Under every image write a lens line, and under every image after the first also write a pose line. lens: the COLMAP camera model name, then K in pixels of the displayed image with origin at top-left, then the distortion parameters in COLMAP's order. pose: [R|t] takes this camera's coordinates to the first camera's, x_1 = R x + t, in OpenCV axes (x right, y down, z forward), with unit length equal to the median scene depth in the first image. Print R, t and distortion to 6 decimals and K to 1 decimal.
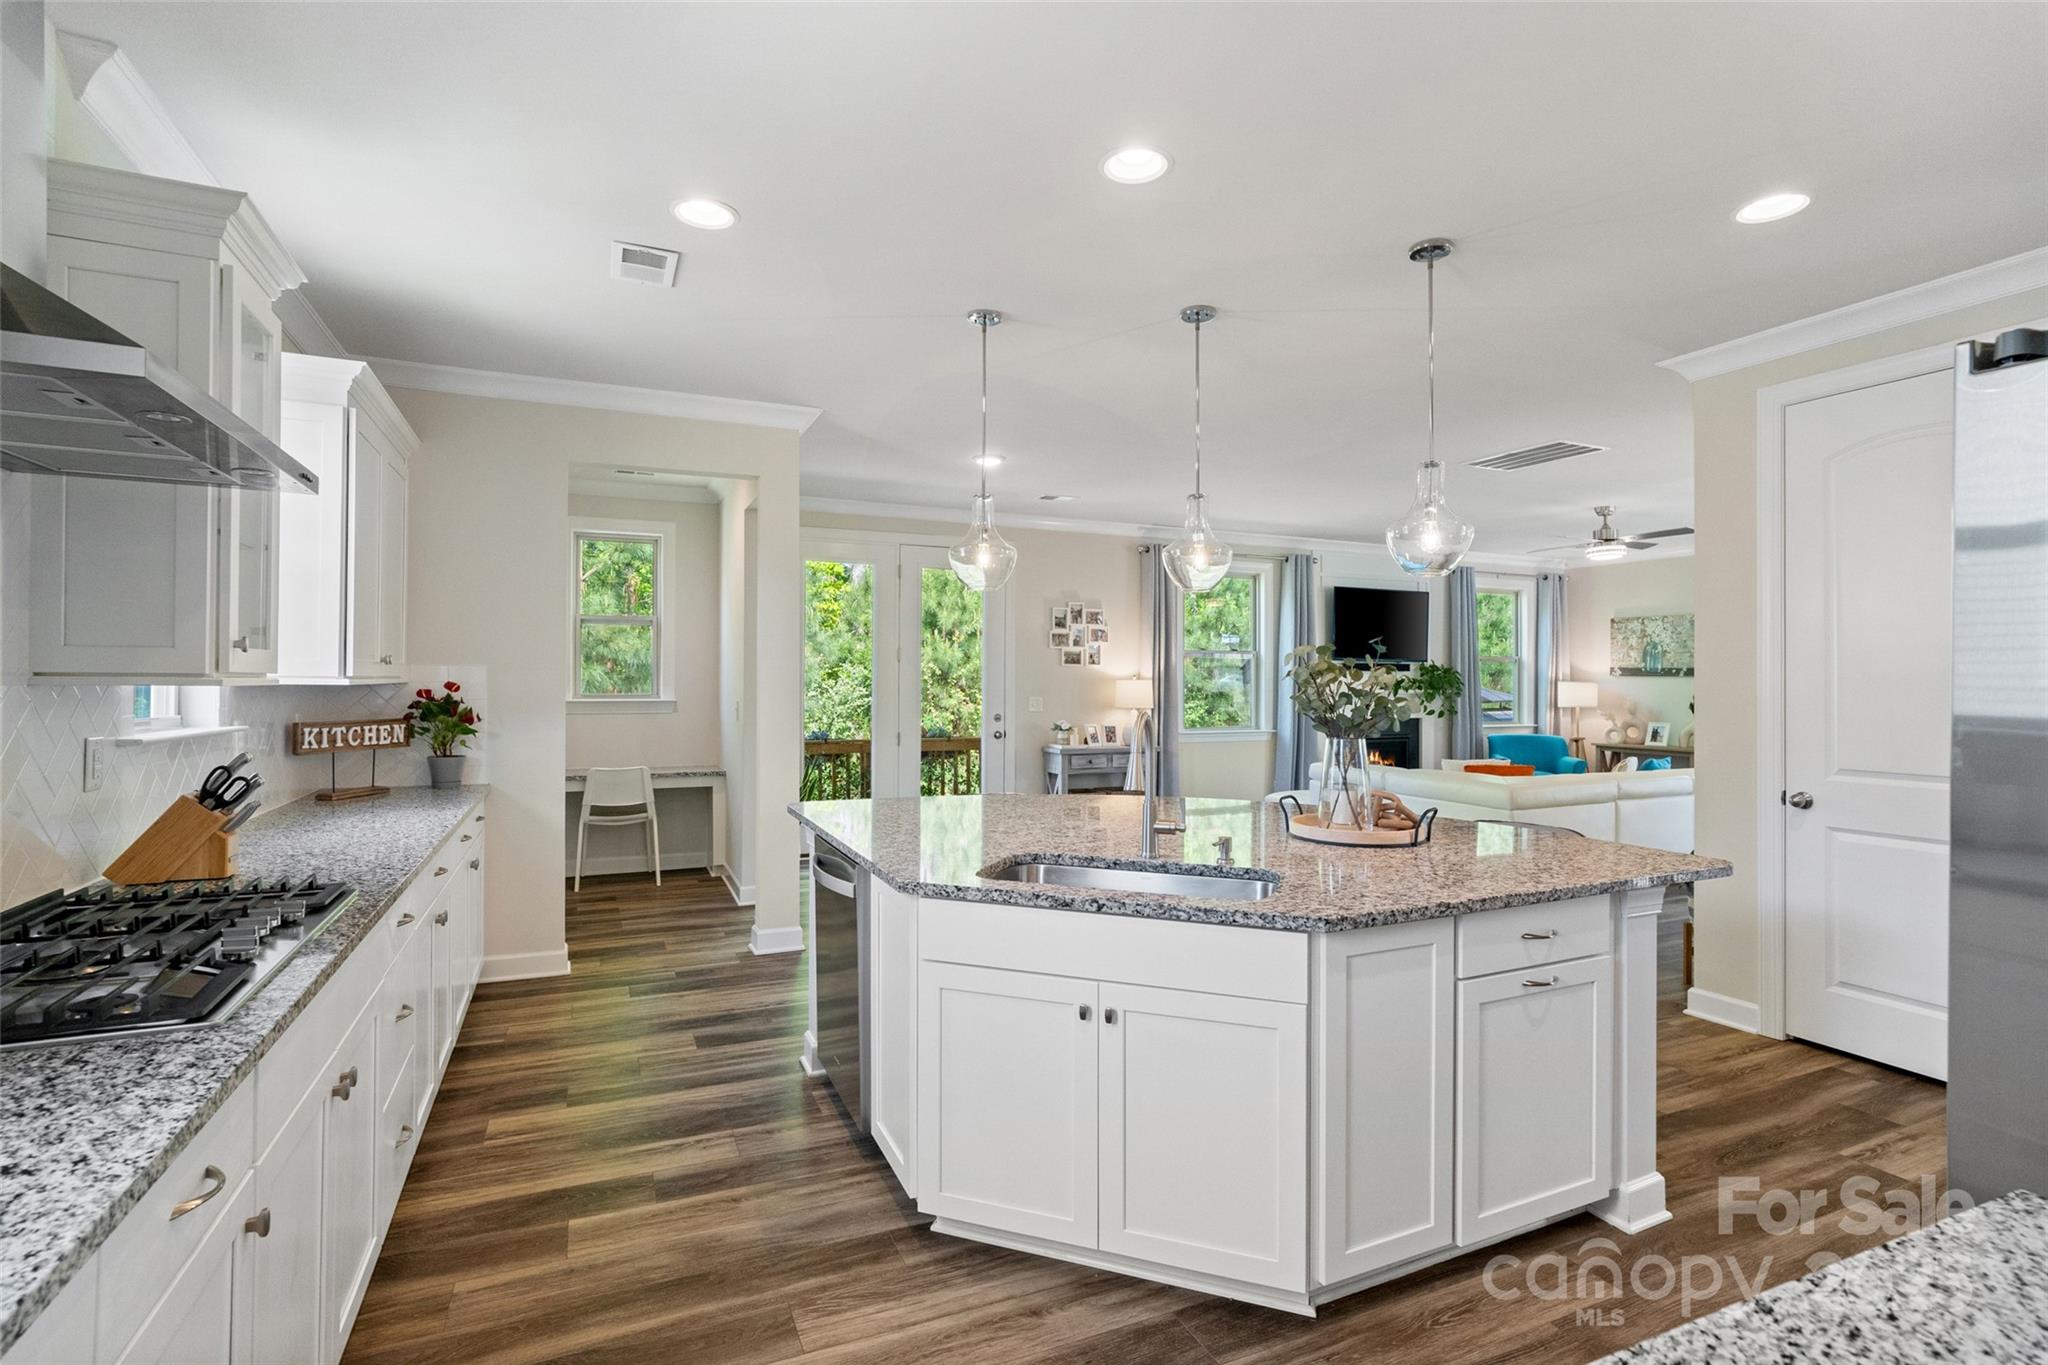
lens RADIAL K [[970.1, 0, 1022.9], [0, 970.1, 657.6], [0, 0, 1]] dist [-0.007334, 0.000844]
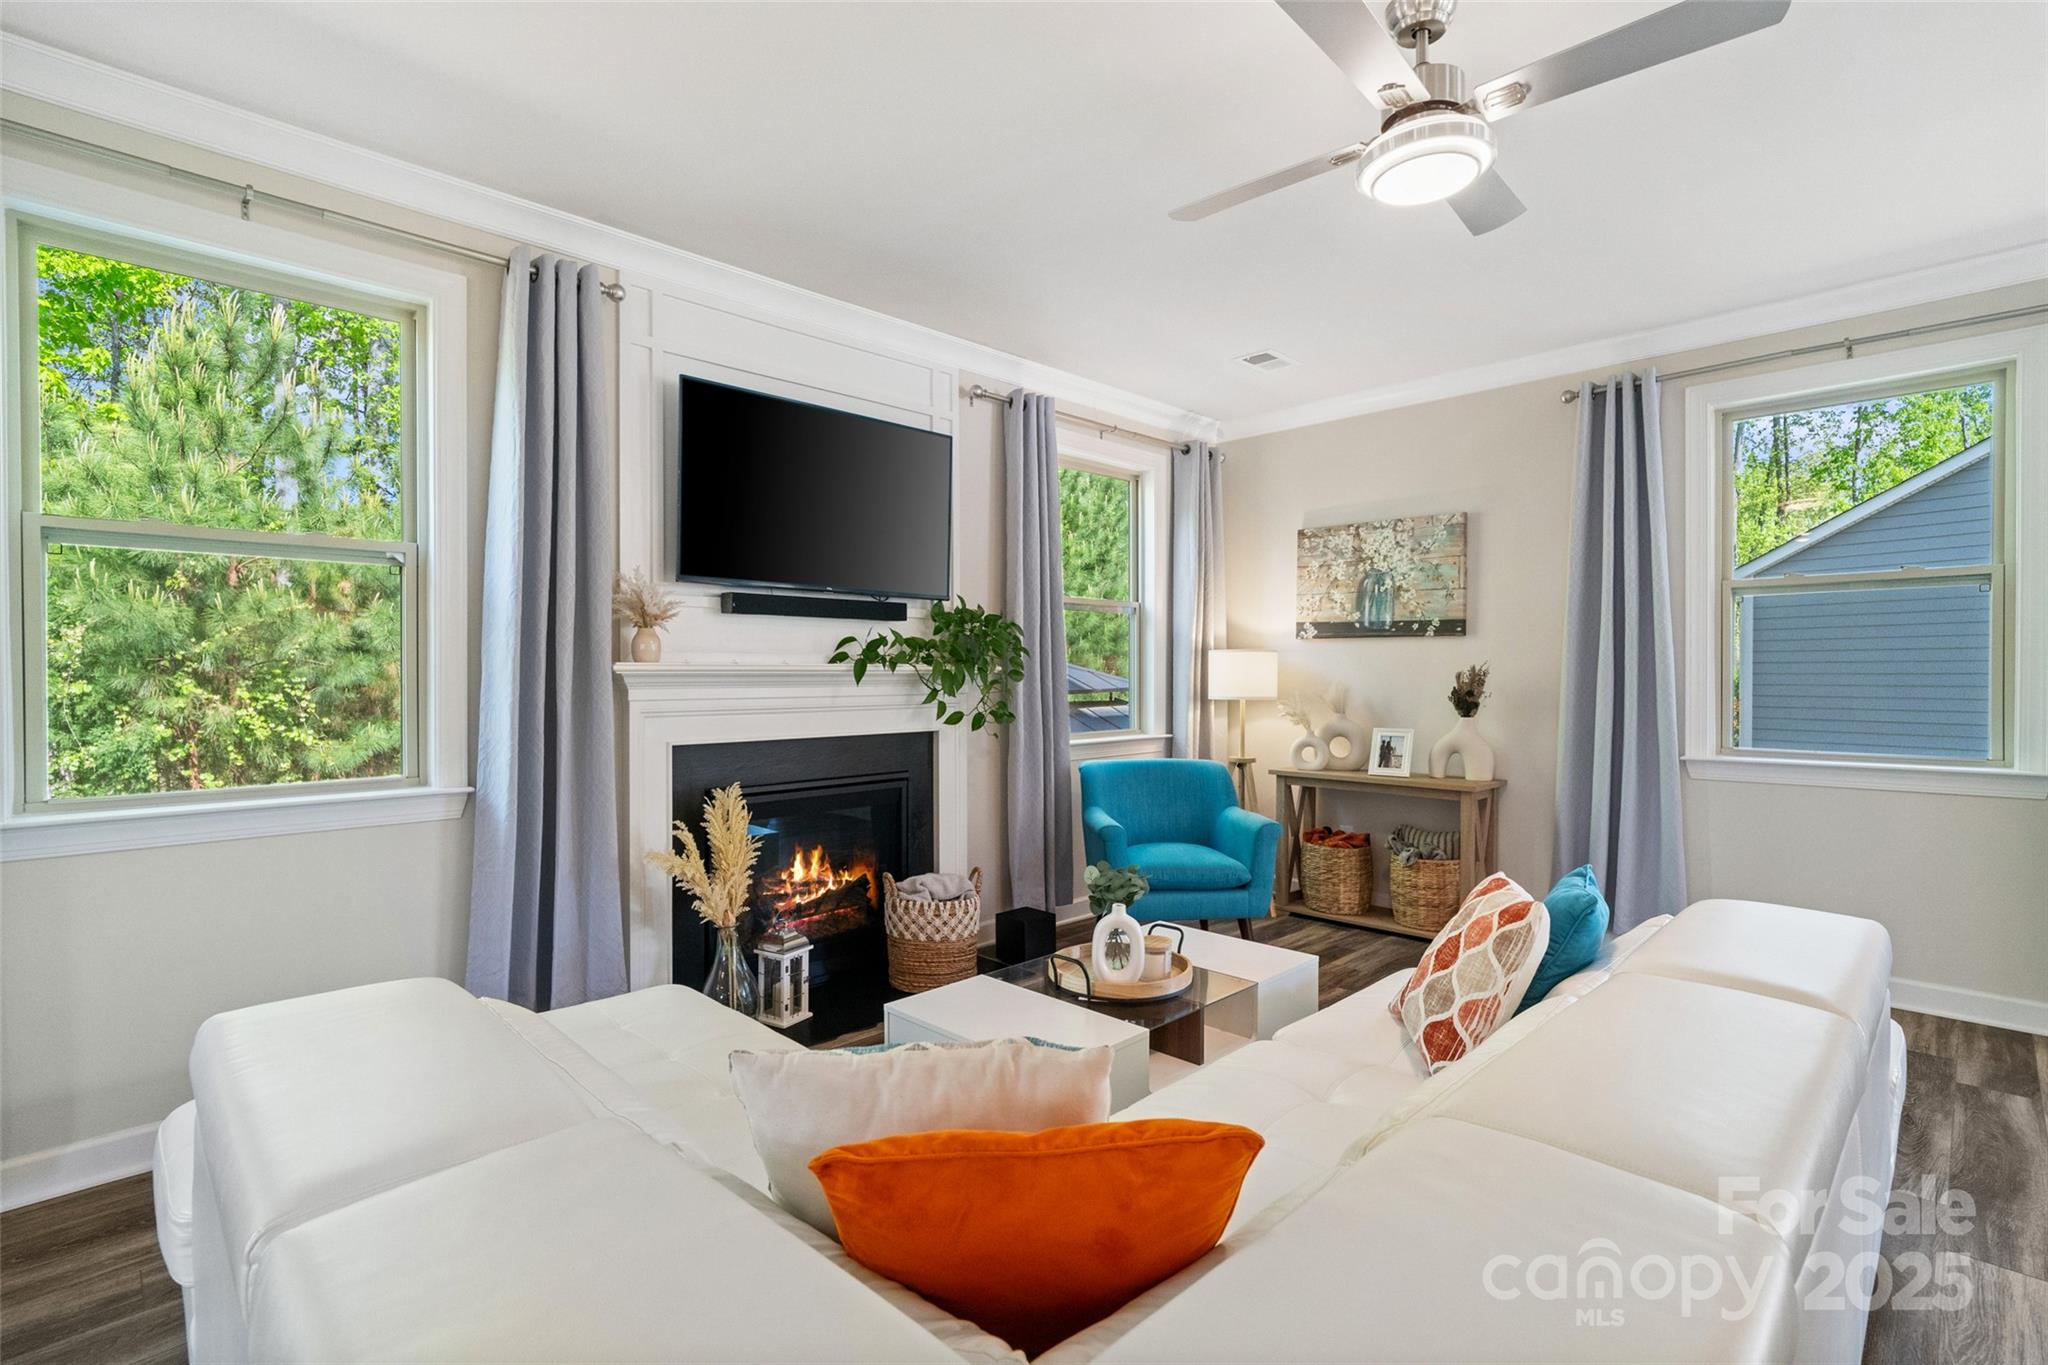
lens RADIAL K [[966.9, 0, 1016.0], [0, 966.9, 673.3], [0, 0, 1]] dist [-0.000955, 0.000186]
pose [[0.938750, -0.006183, 0.344543, 0.294995], [-0.002097, 0.999718, 0.023652, 0.026394], [-0.344592, -0.022926, 0.938473, 0.582570]]
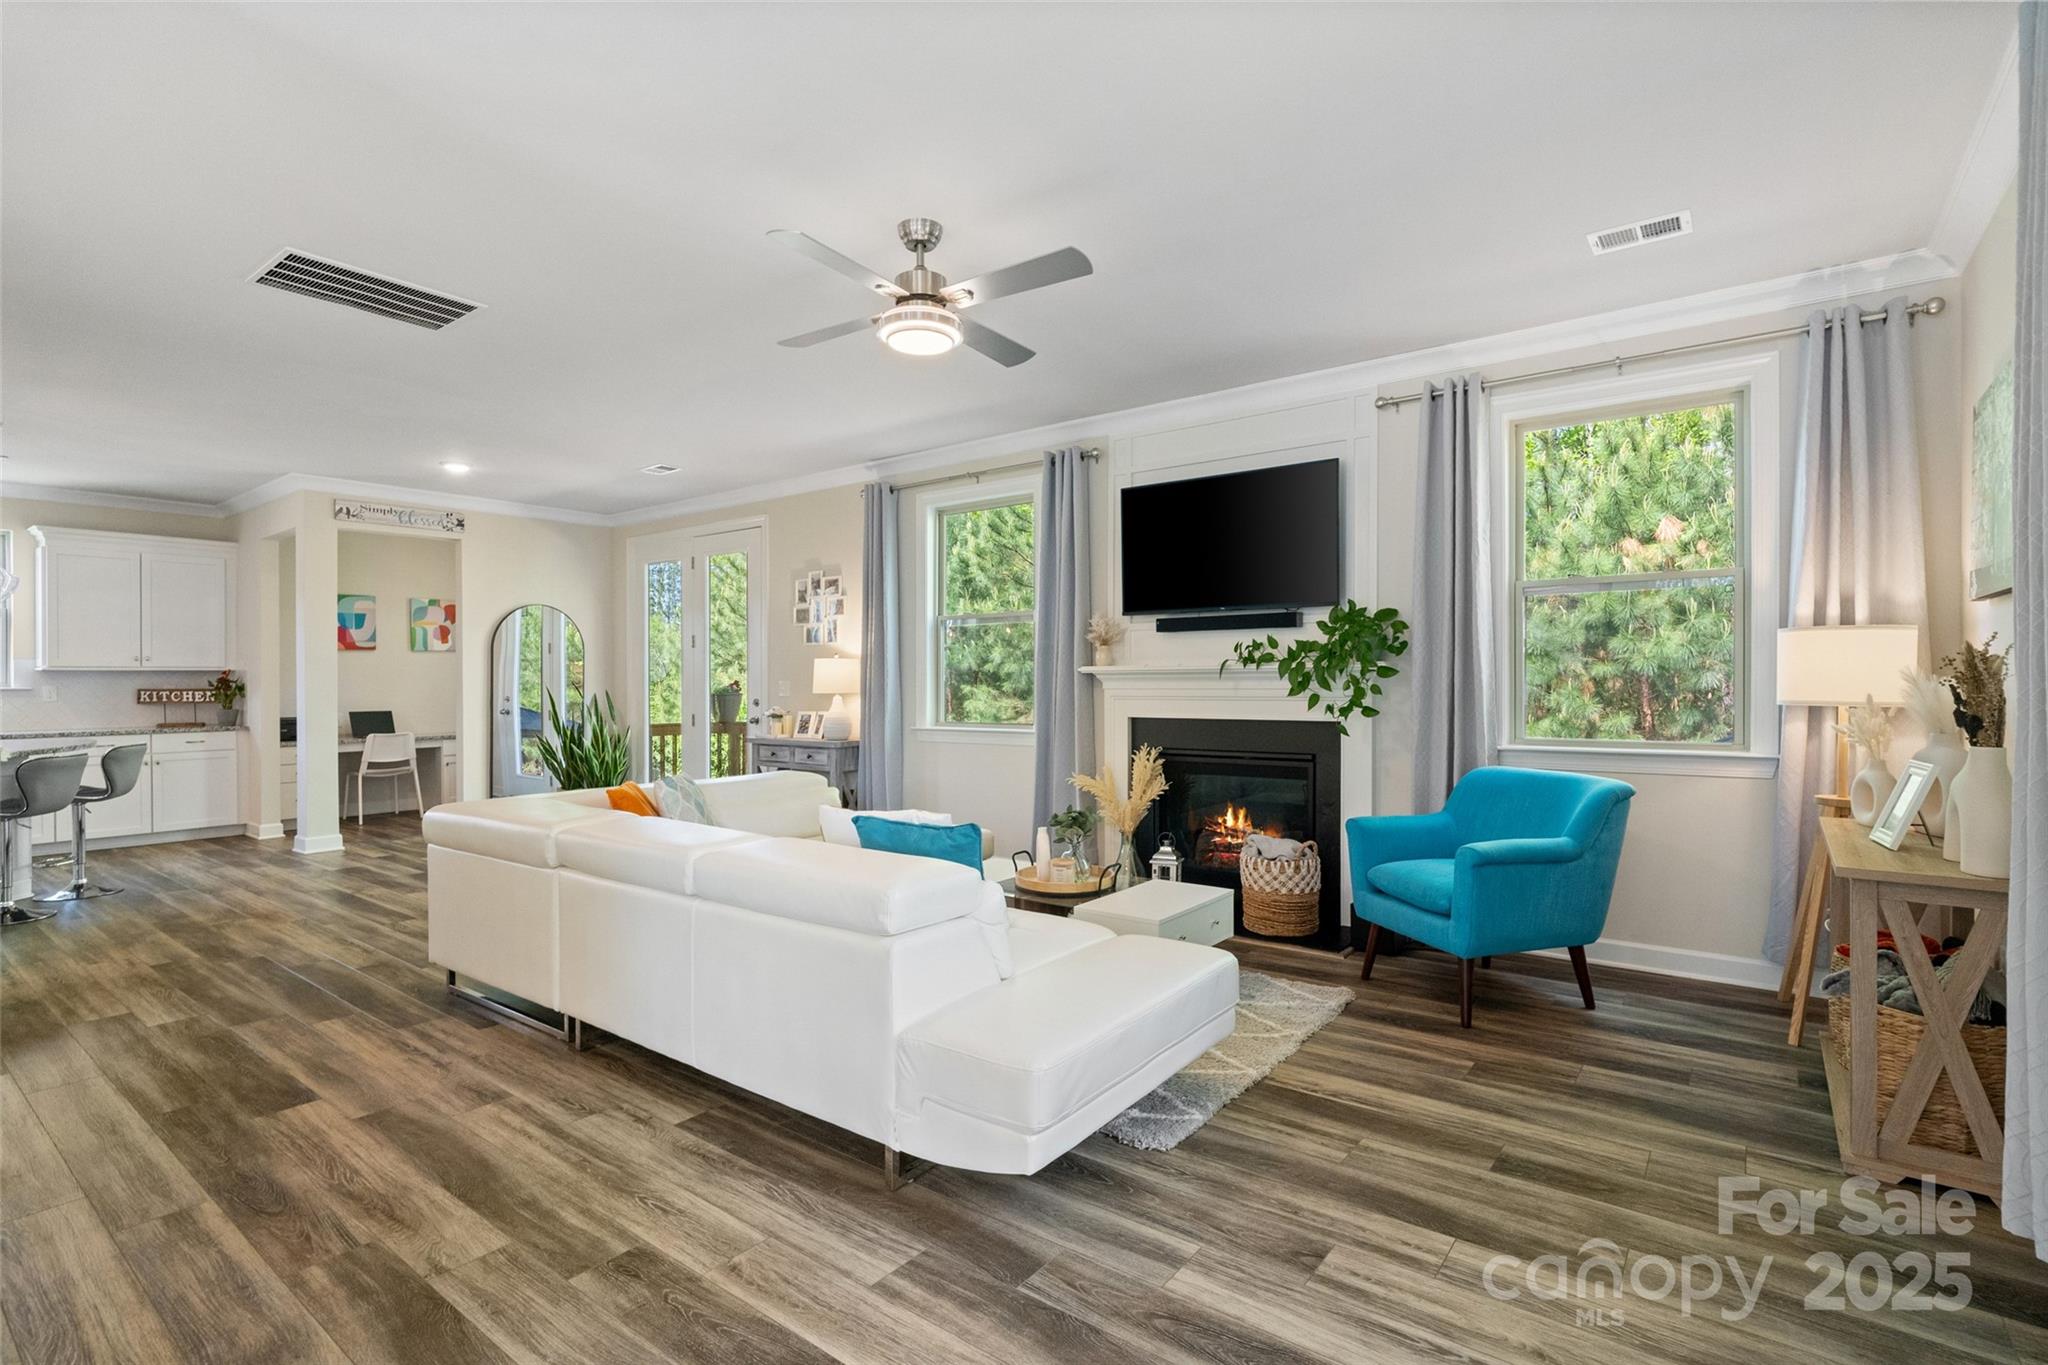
lens RADIAL K [[966.9, 0, 1016.0], [0, 966.9, 673.3], [0, 0, 1]] dist [-0.000955, 0.000186]
pose [[0.471391, -0.009674, -0.881871, 0.757779], [0.034772, 0.999366, 0.007624, 0.028622], [0.881239, -0.034258, 0.471428, 0.625616]]
